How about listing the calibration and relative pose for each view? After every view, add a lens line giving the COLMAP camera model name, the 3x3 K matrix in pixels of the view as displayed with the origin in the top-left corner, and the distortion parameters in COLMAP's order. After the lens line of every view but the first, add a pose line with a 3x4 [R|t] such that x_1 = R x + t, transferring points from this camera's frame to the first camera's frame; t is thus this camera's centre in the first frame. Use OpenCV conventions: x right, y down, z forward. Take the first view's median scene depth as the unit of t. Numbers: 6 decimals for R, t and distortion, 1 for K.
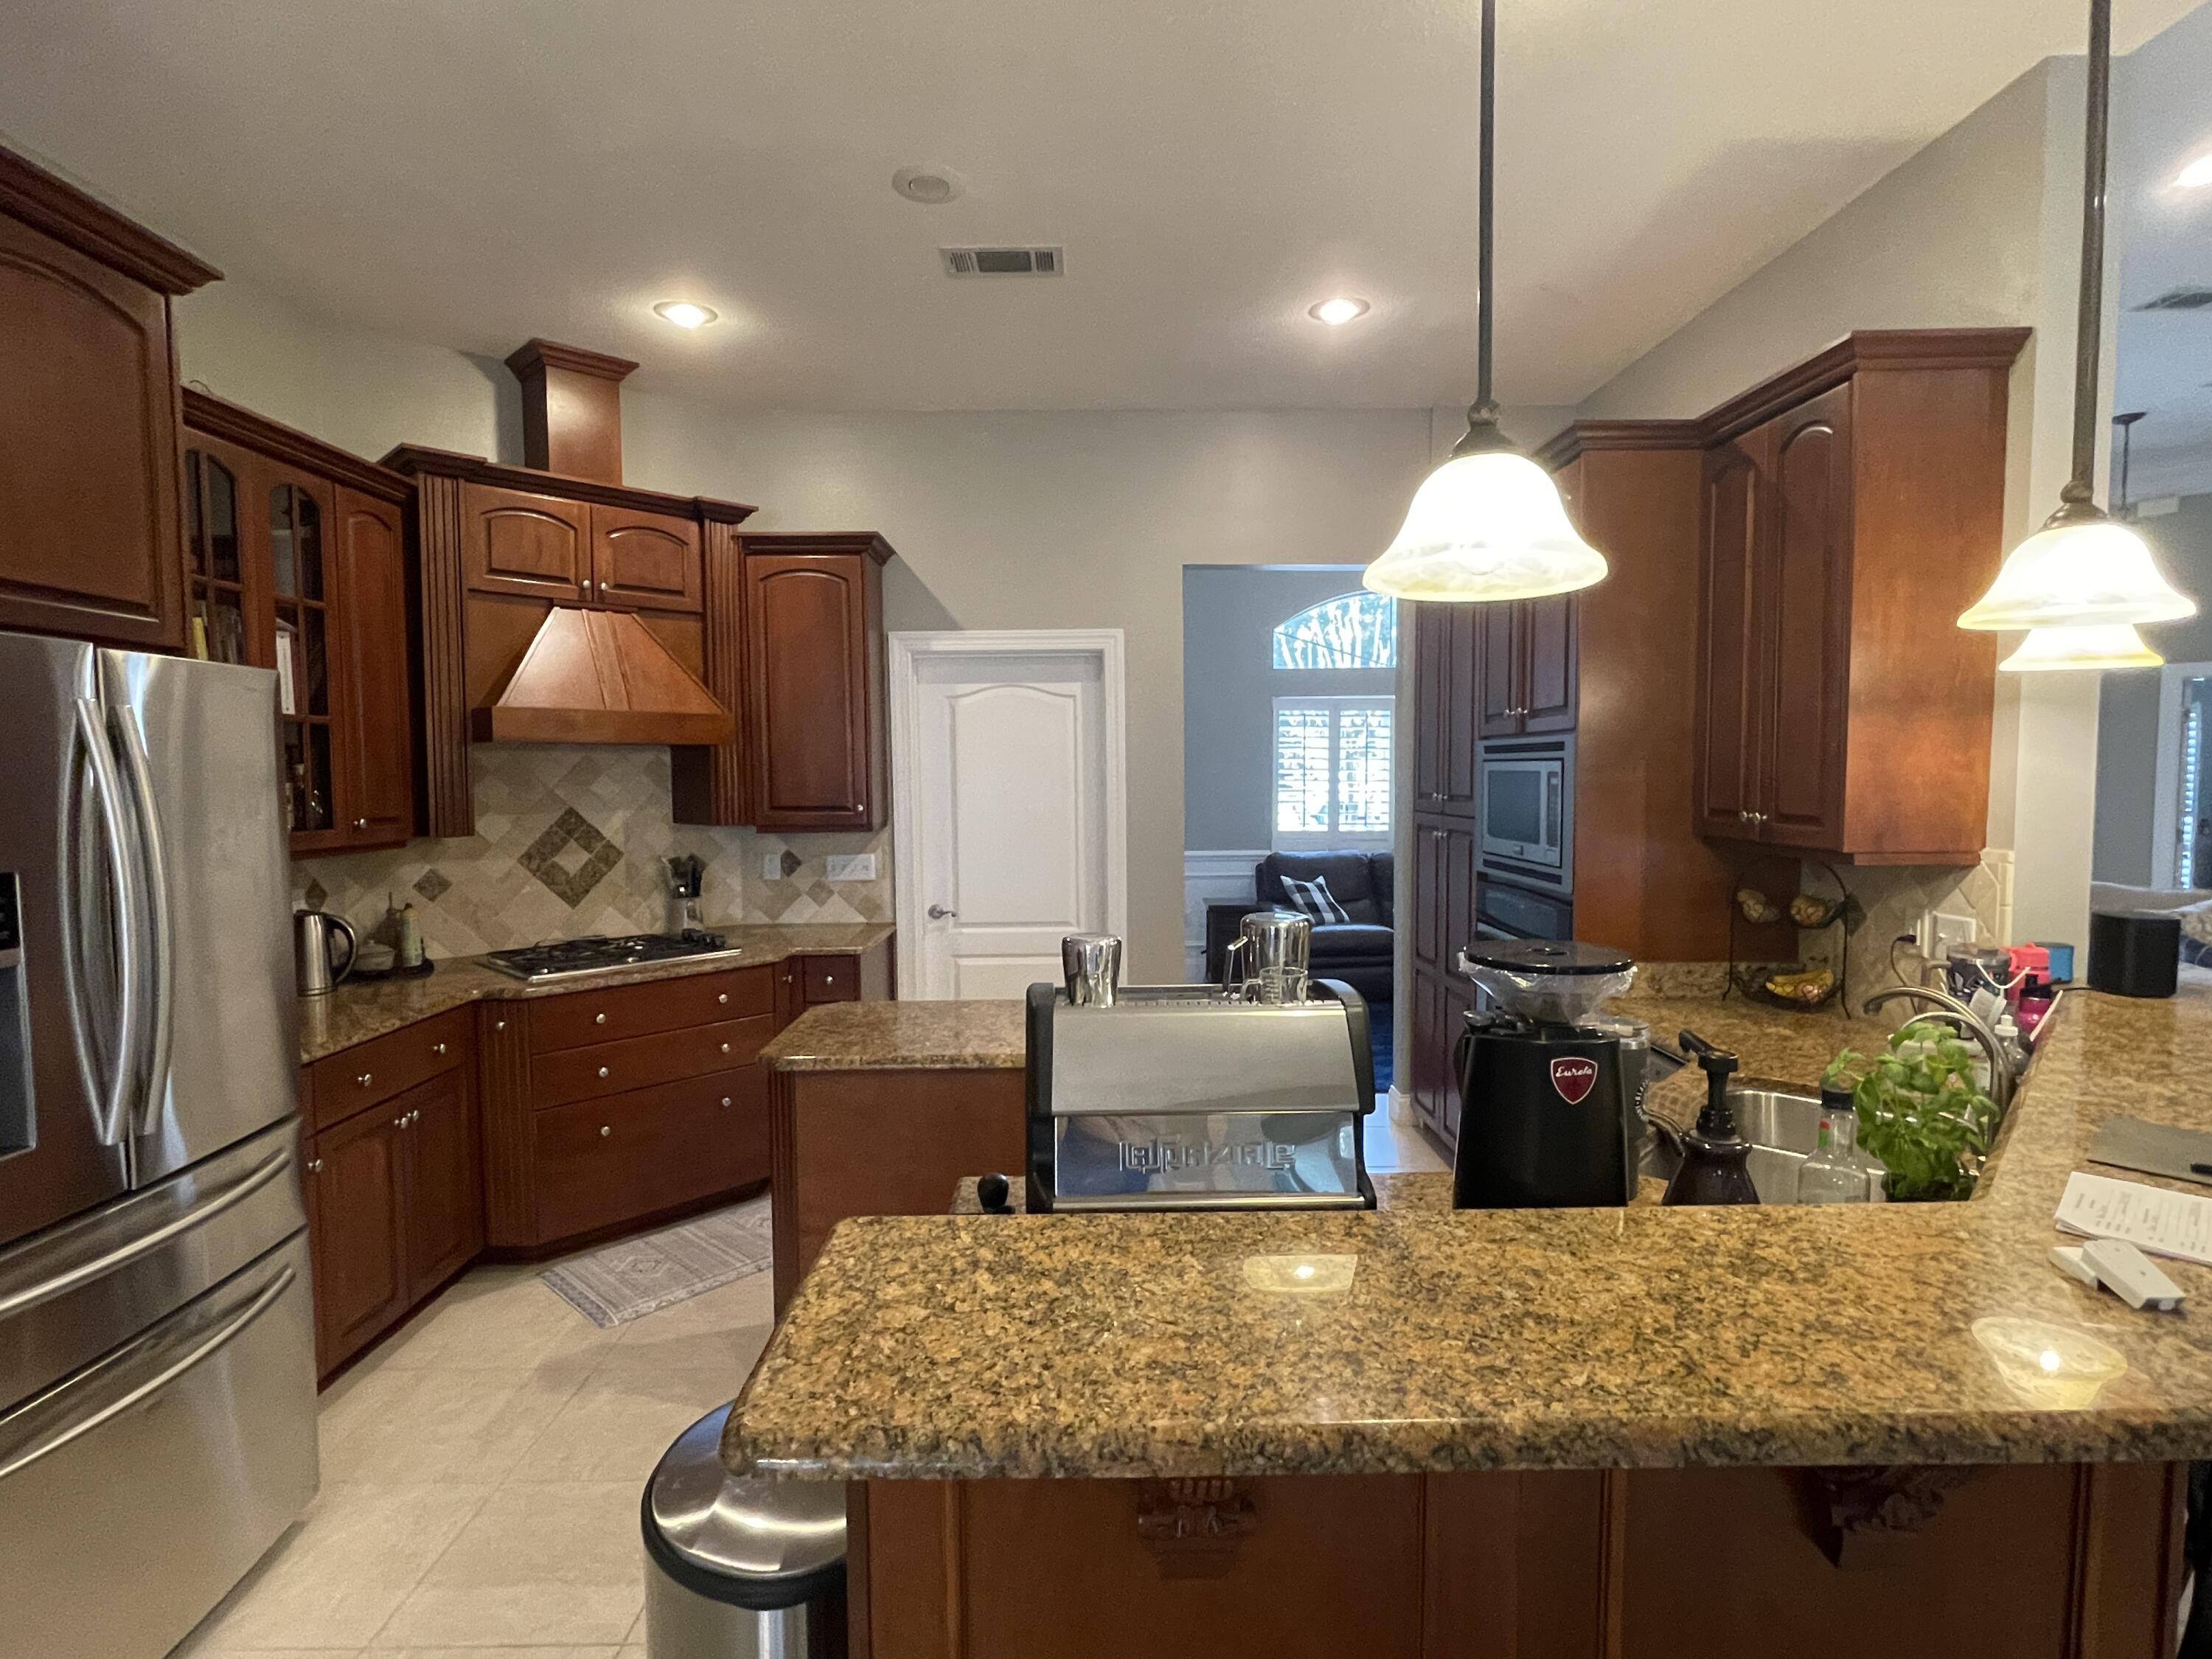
lens RADIAL K [[1093.4, 0, 1100.8], [0, 1093.4, 827.0], [0, 0, 1]] dist [0.003469, 0.000628]
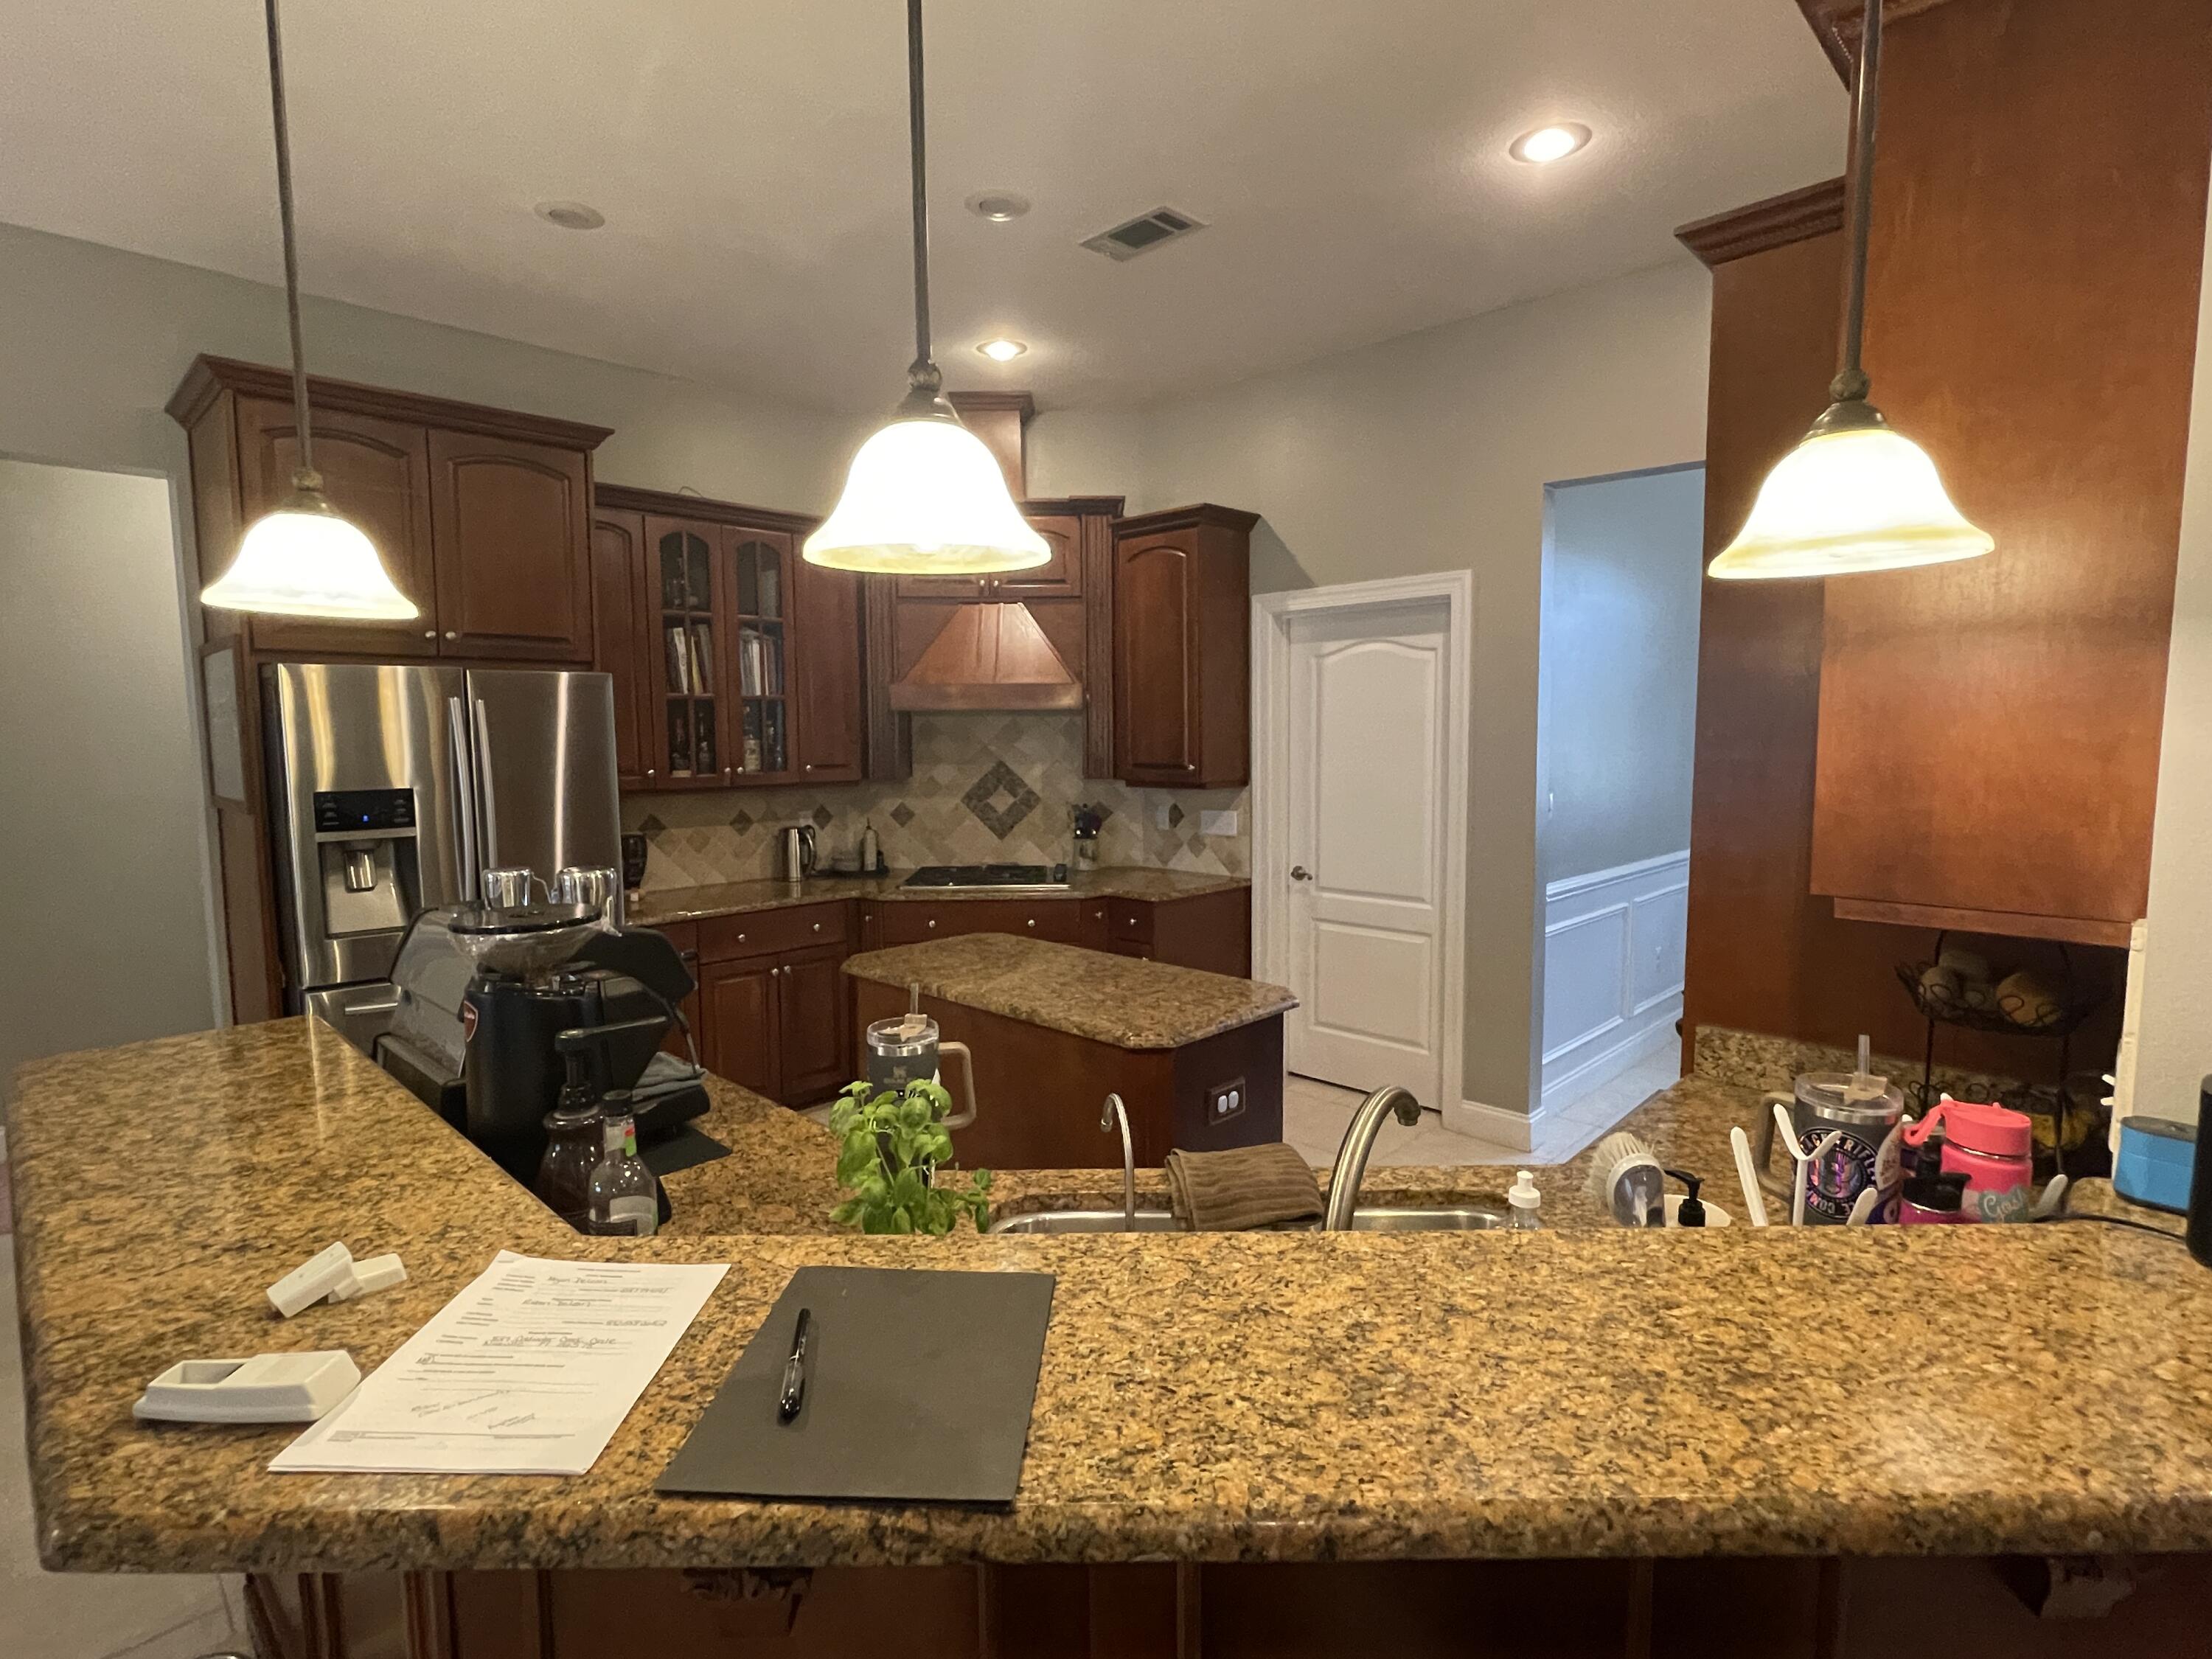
lens RADIAL K [[1093.4, 0, 1100.8], [0, 1093.4, 827.0], [0, 0, 1]] dist [0.003469, 0.000628]
pose [[0.701453, 0.067506, -0.709512, 0.487452], [-0.036052, 0.997591, 0.059273, -0.019523], [0.711803, -0.015998, 0.702197, 0.193329]]
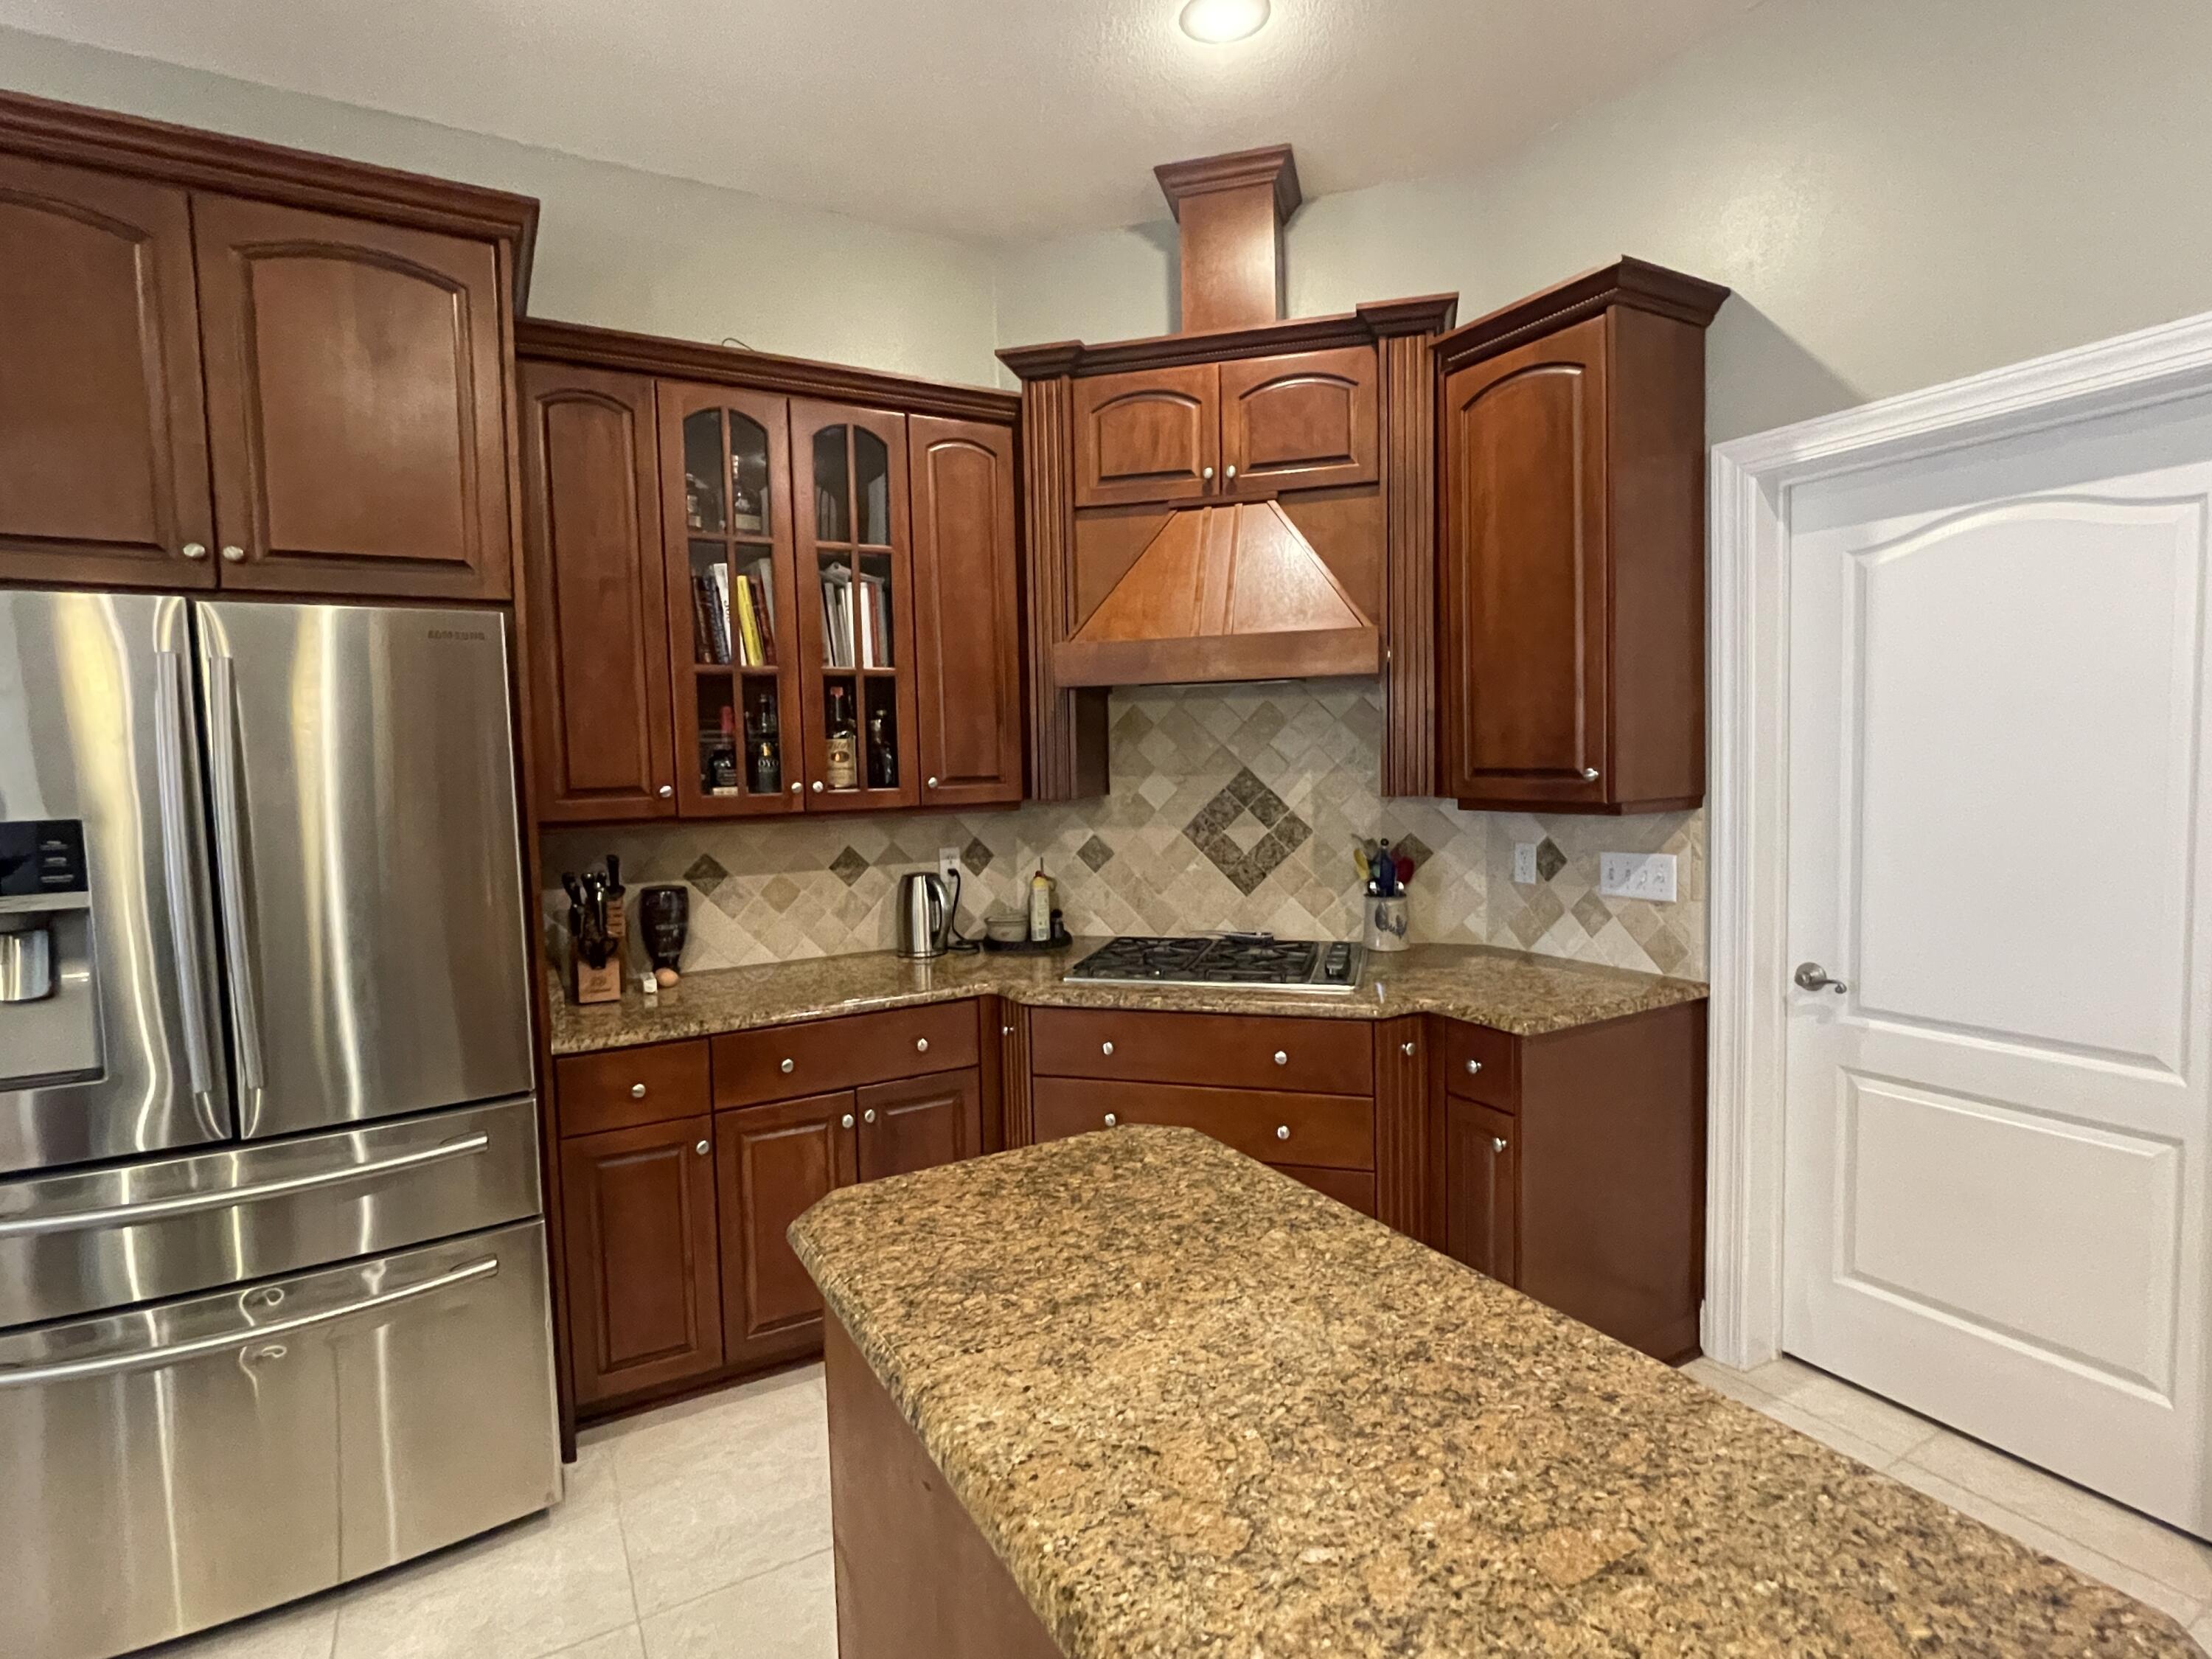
lens RADIAL K [[1093.4, 0, 1100.8], [0, 1093.4, 827.0], [0, 0, 1]] dist [0.003469, 0.000628]
pose [[0.478611, 0.055692, -0.876259, 0.156344], [-0.025591, 0.998447, 0.049480, -0.011452], [0.877654, -0.001257, 0.479293, 0.521470]]
